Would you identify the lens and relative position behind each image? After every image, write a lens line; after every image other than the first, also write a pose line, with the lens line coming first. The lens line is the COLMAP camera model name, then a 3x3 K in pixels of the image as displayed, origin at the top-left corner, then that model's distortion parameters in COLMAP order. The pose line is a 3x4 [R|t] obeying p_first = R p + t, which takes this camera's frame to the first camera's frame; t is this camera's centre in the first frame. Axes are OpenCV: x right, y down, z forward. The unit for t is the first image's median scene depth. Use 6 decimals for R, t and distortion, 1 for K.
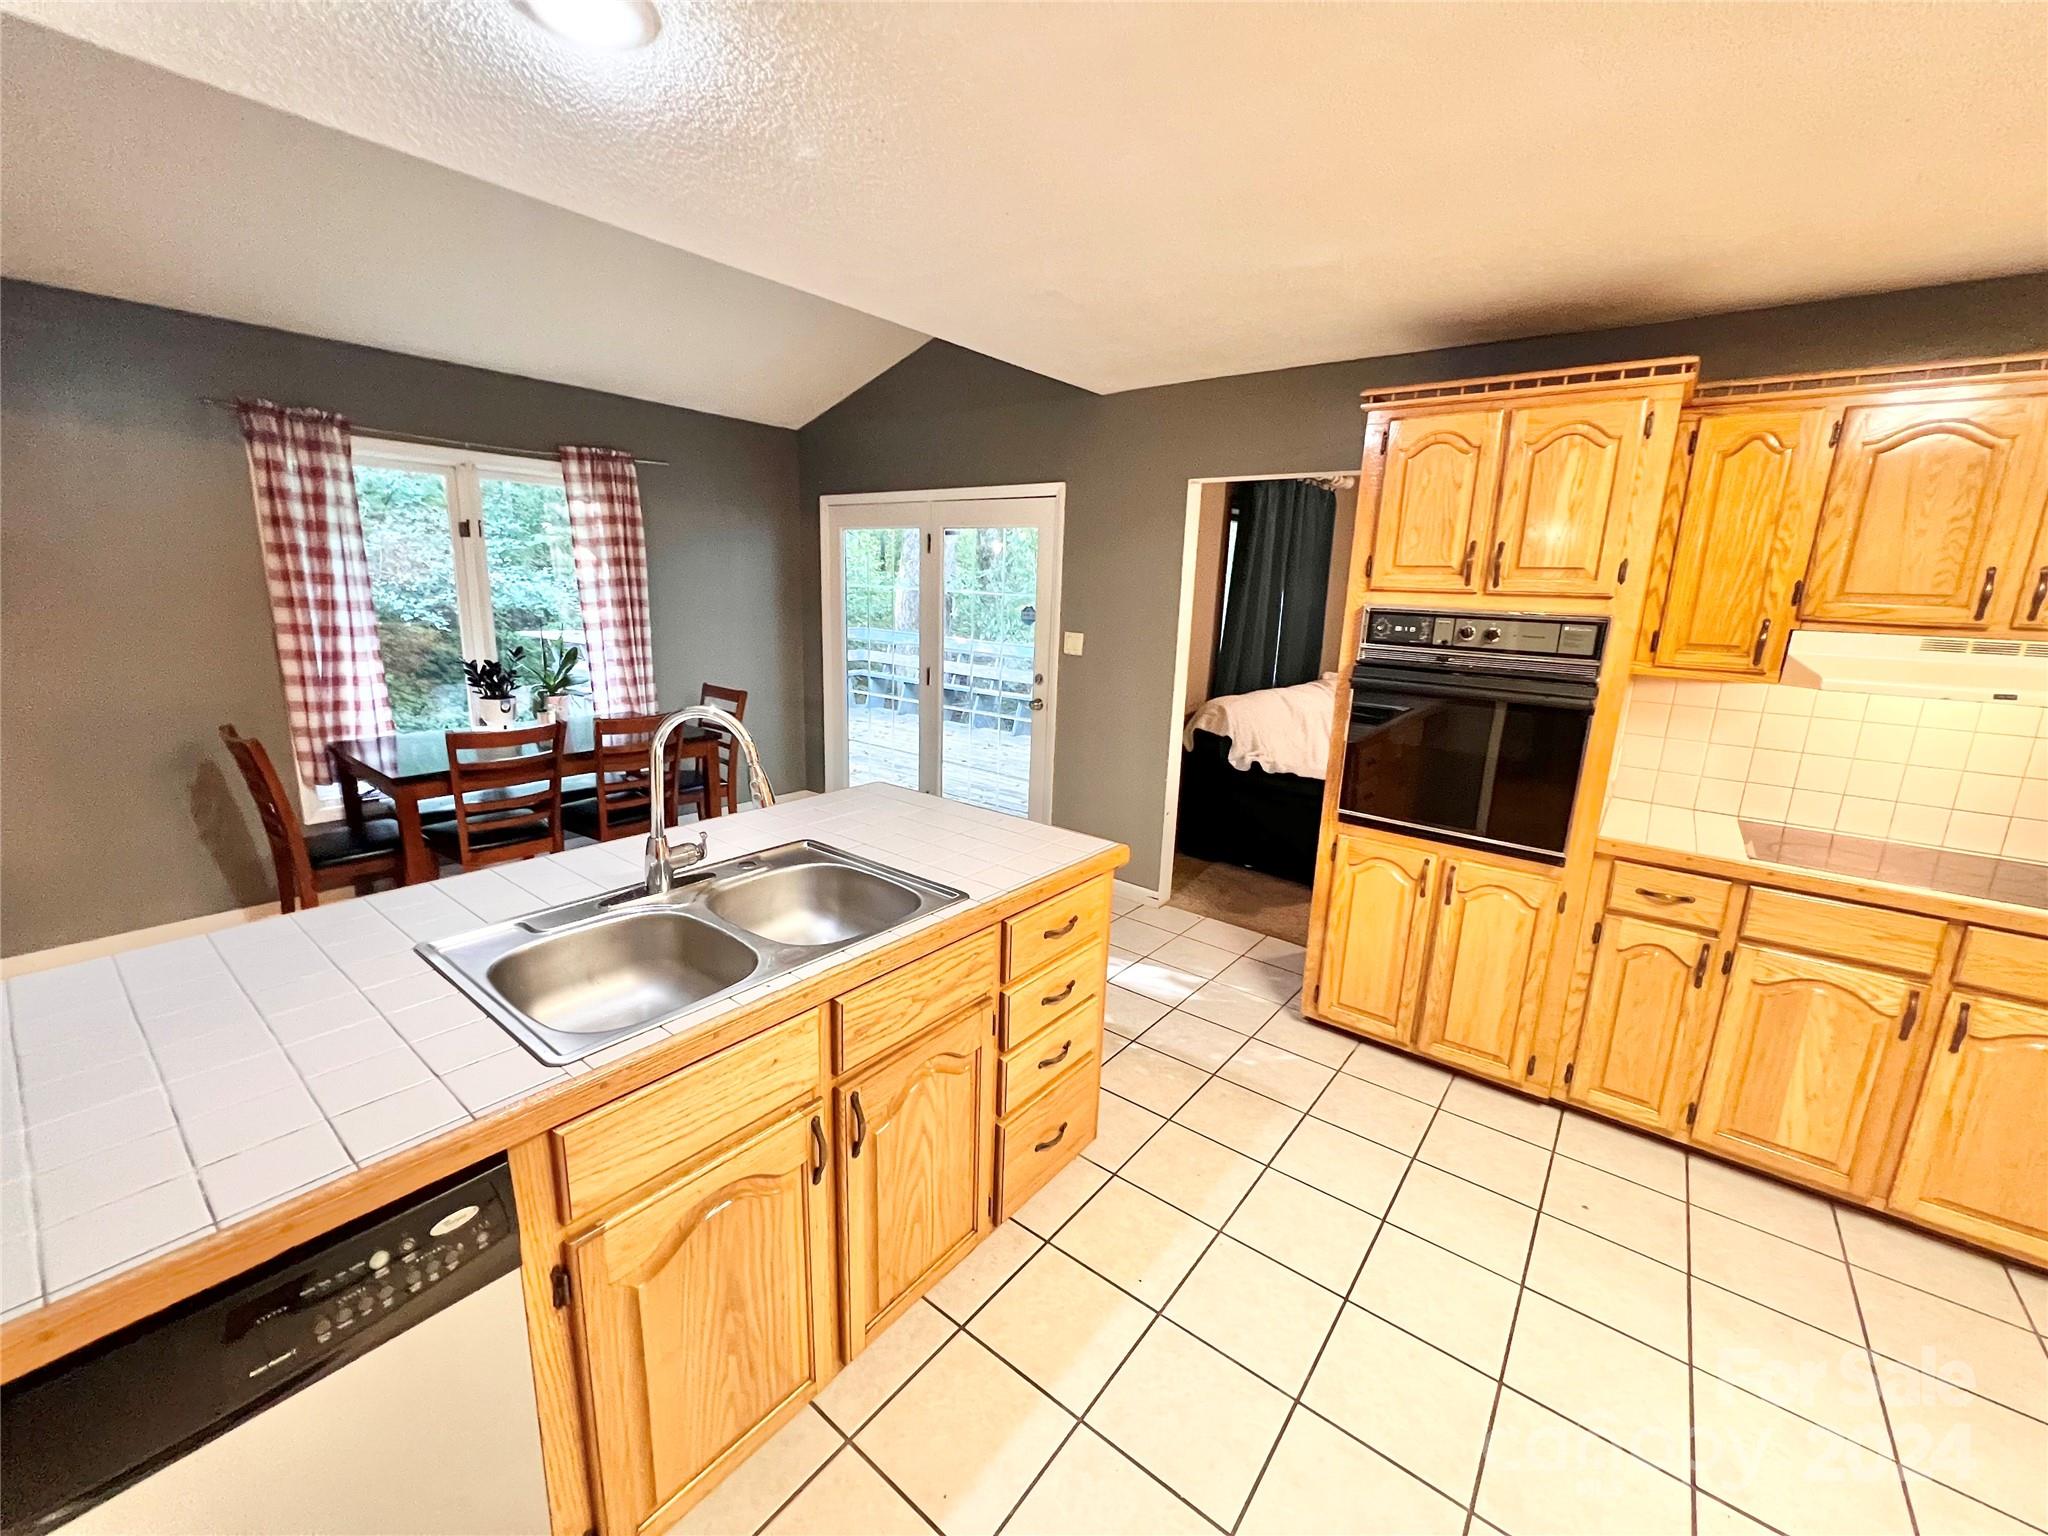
lens RADIAL K [[820.3, 0, 1020.5], [0, 820.3, 761.3], [0, 0, 1]] dist [-0.002370, -0.000346]
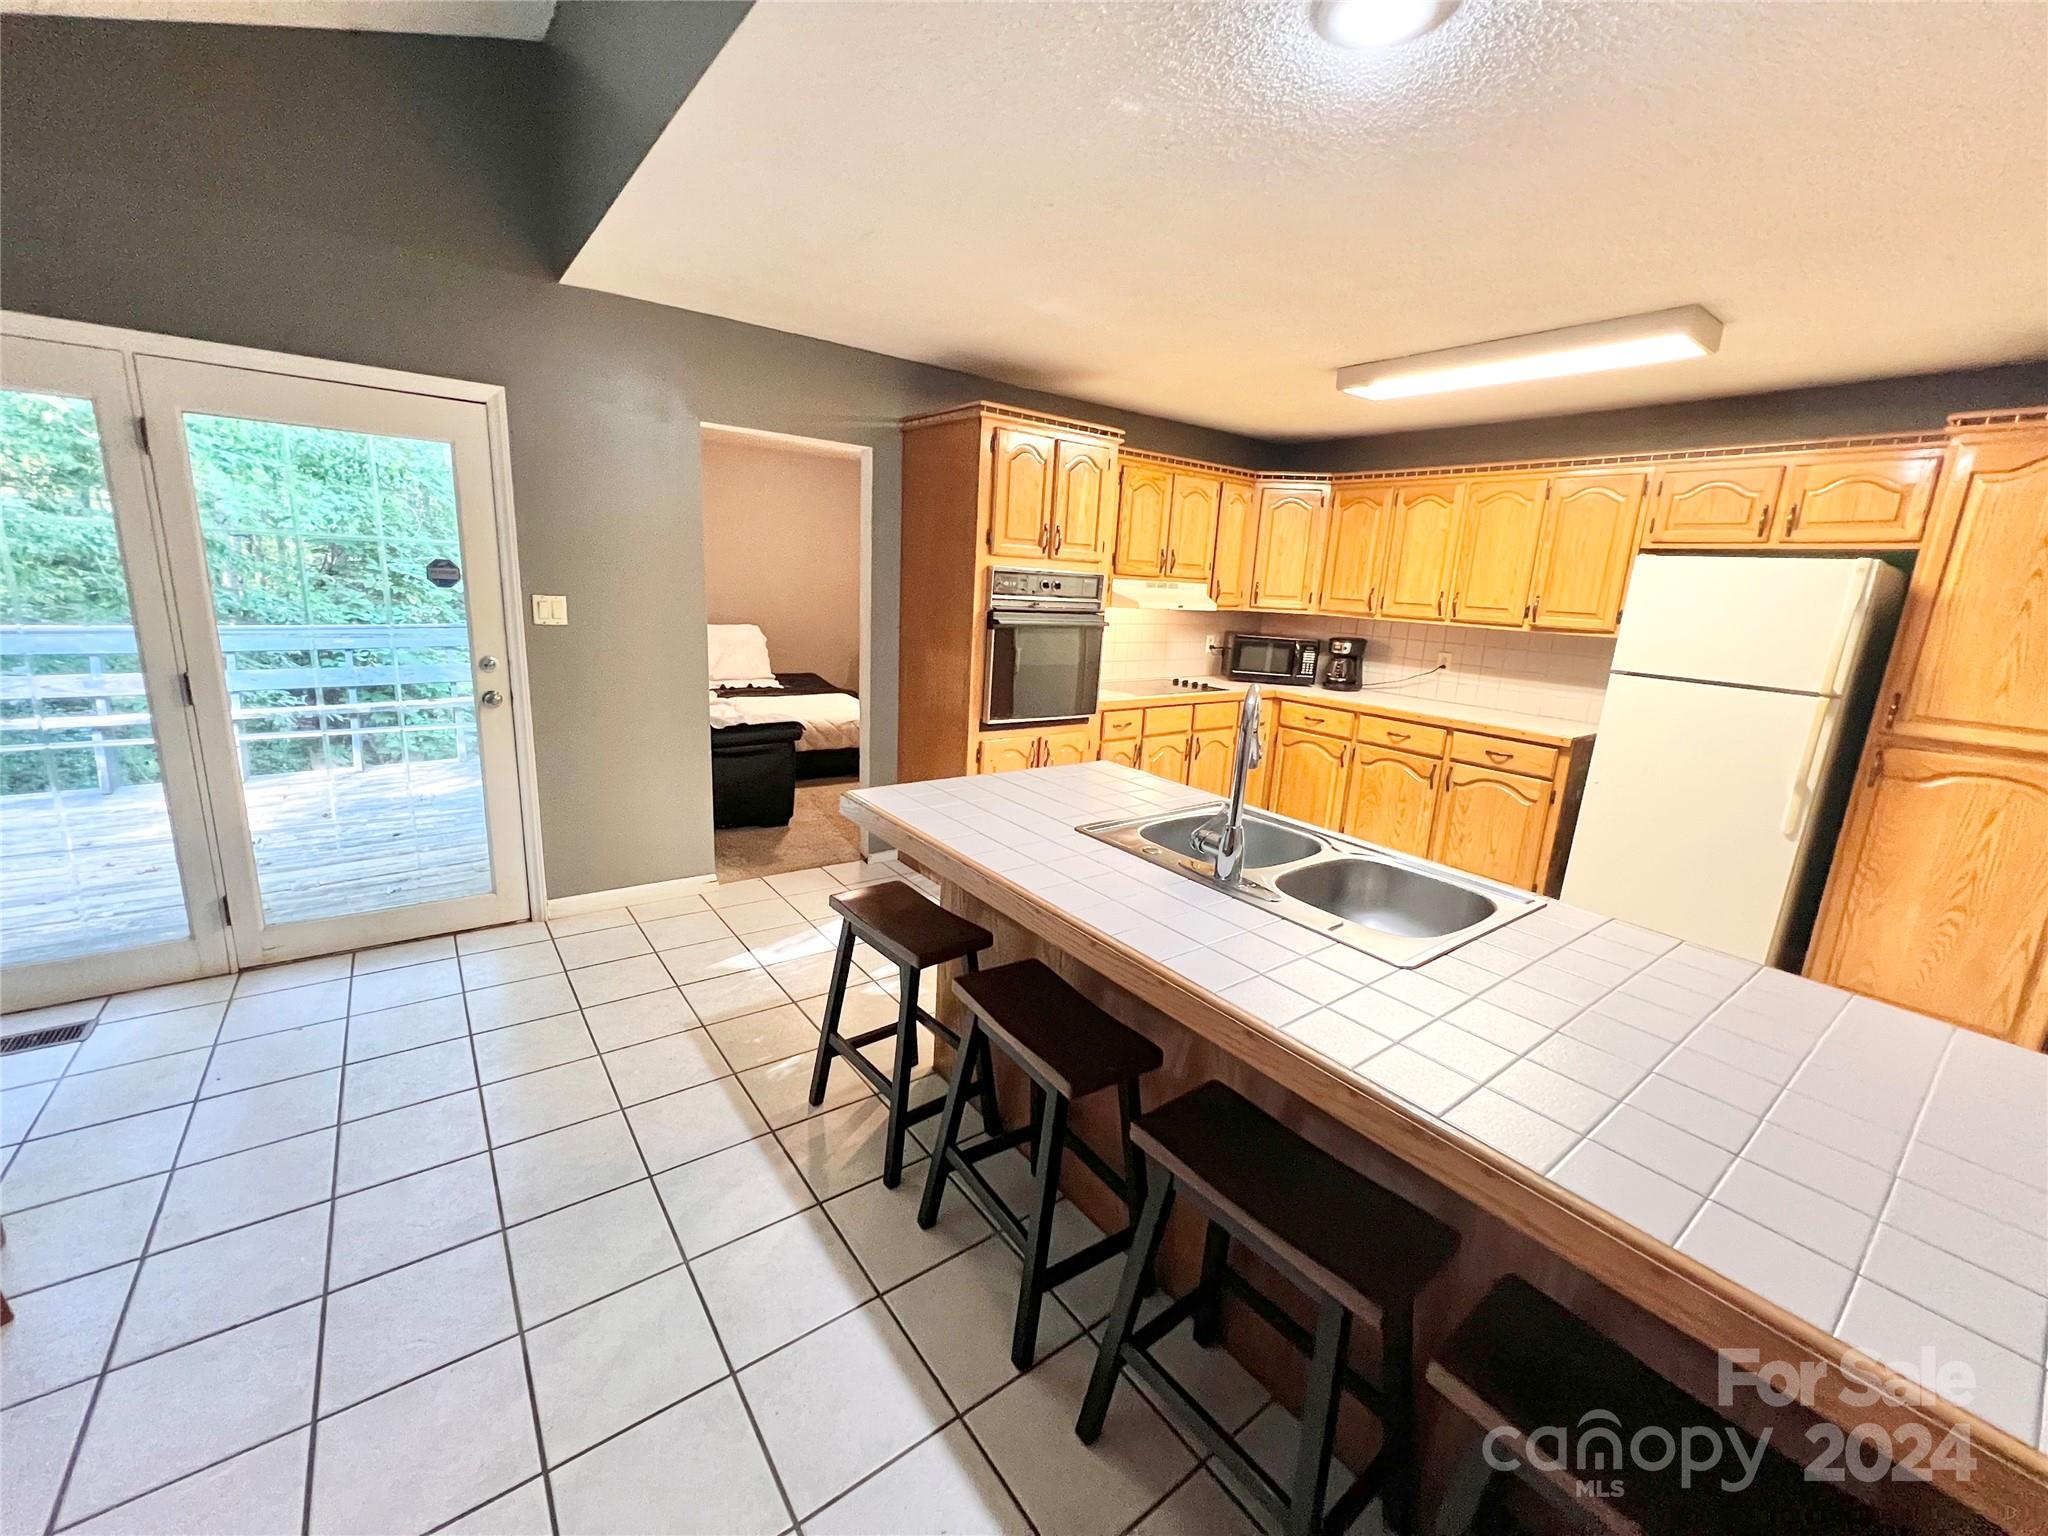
lens RADIAL K [[820.3, 0, 1020.5], [0, 820.3, 761.3], [0, 0, 1]] dist [-0.002370, -0.000346]
pose [[0.254087, -0.231942, 0.938958, -0.940895], [0.162203, 0.967288, 0.195047, -0.141578], [-0.953483, 0.102743, 0.283397, 0.636297]]
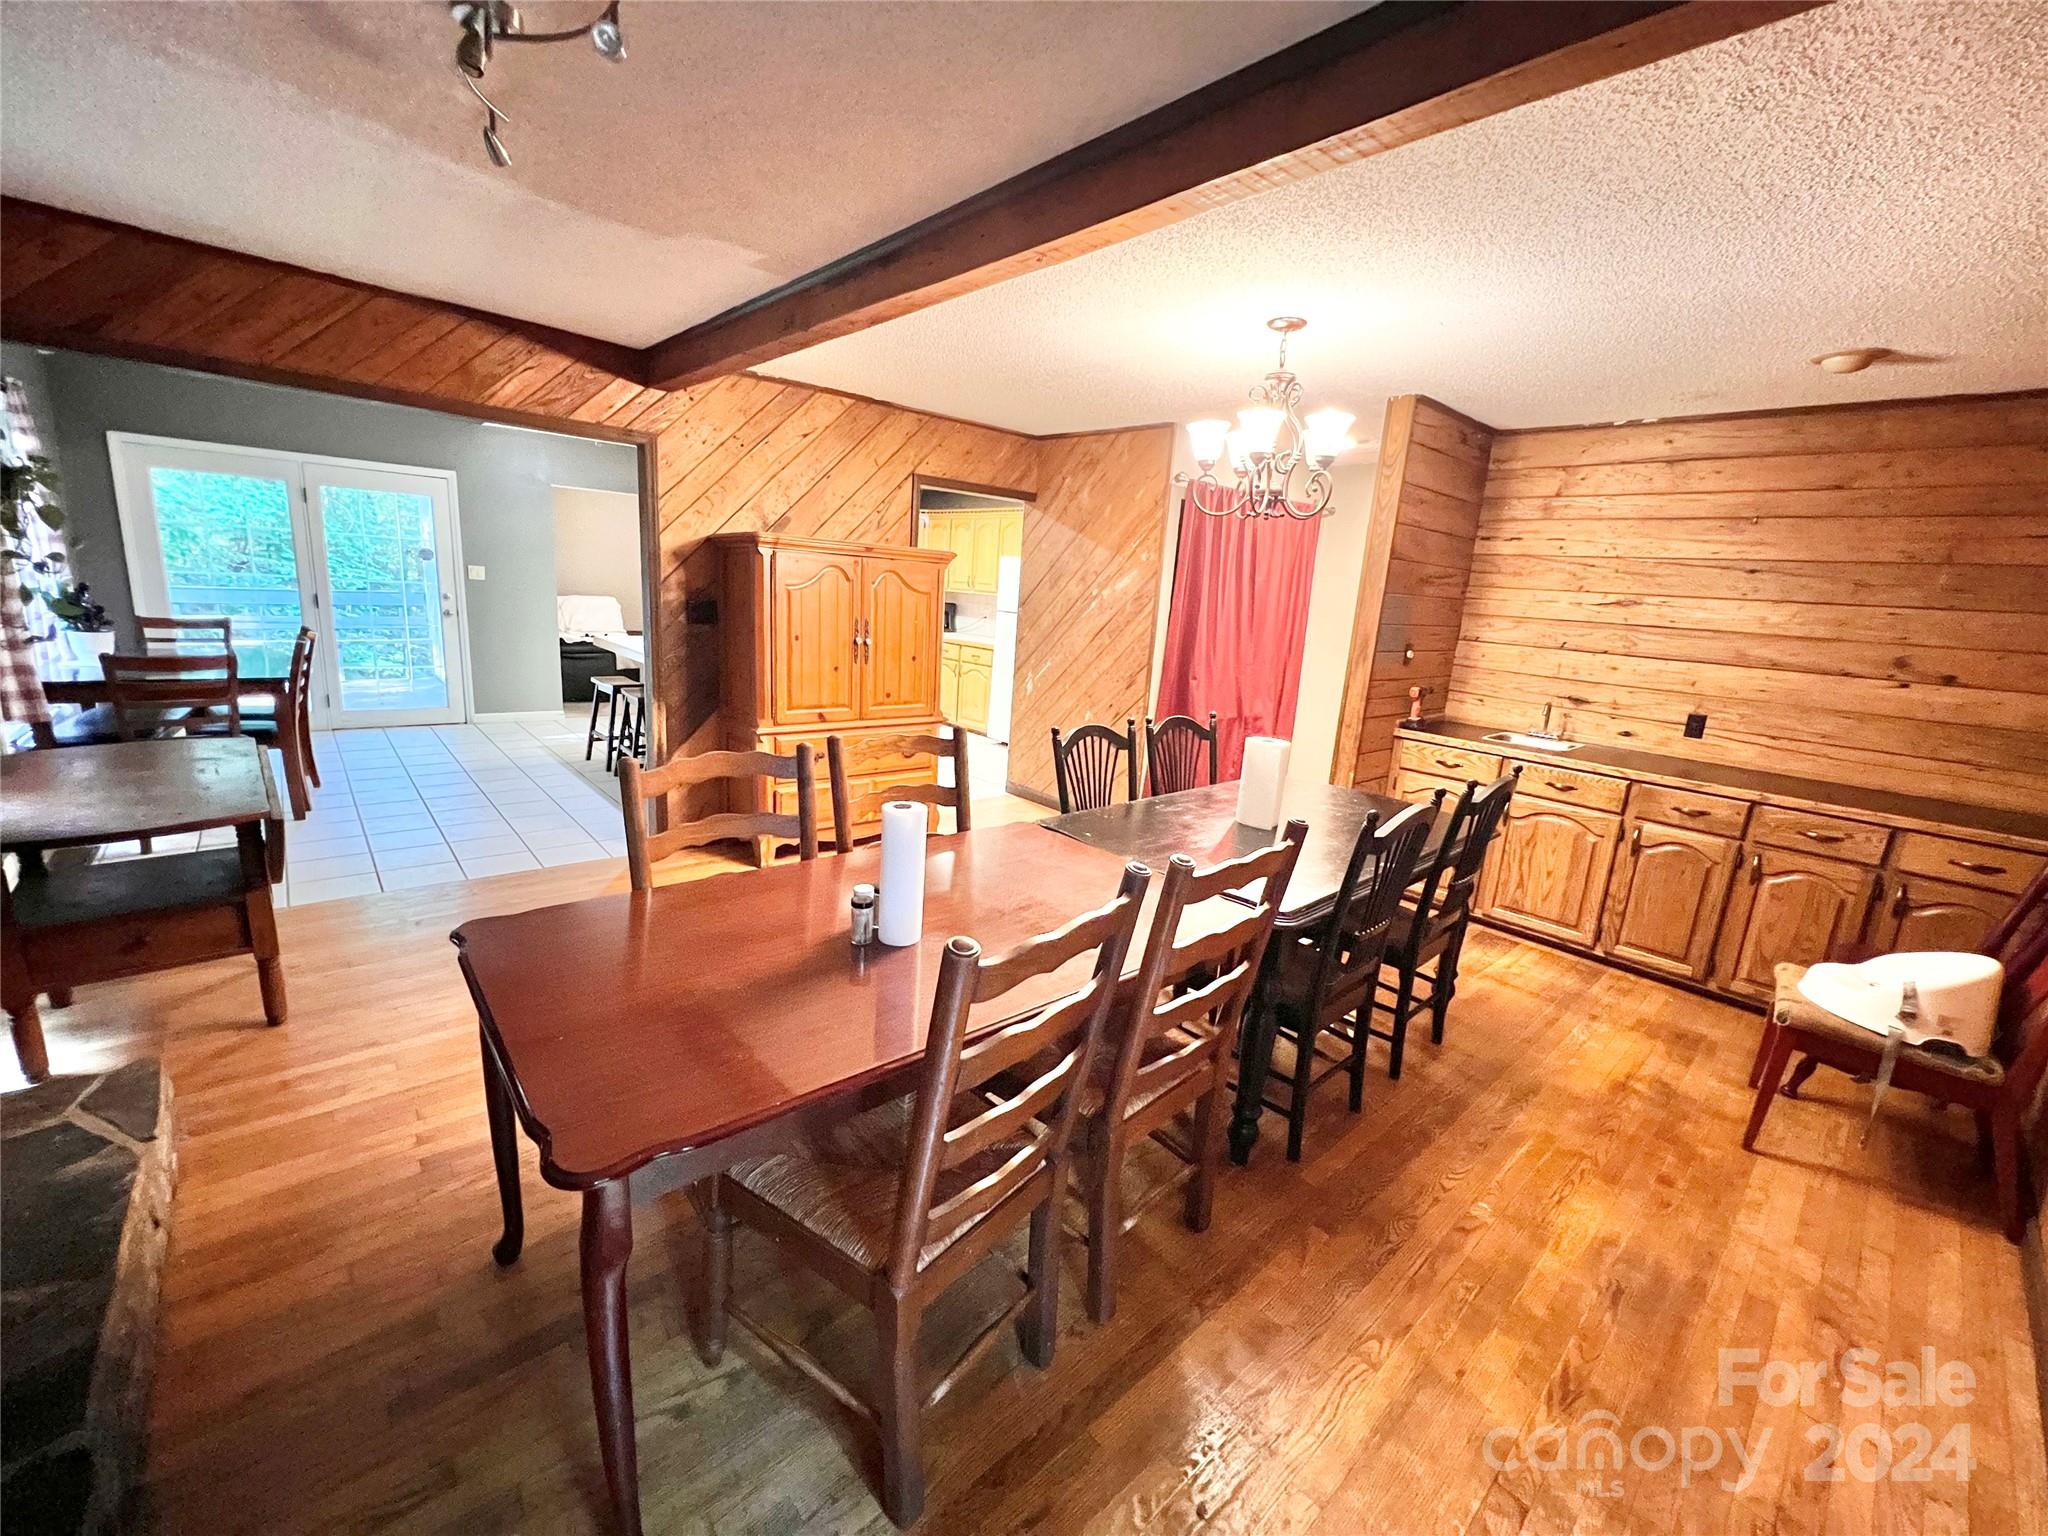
lens RADIAL K [[820.3, 0, 1020.5], [0, 820.3, 761.3], [0, 0, 1]] dist [-0.002370, -0.000346]
pose [[0.180519, -0.230288, 0.956232, -2.282834], [0.147884, 0.967507, 0.205086, 0.073815], [-0.972391, 0.104389, 0.208709, -0.576786]]
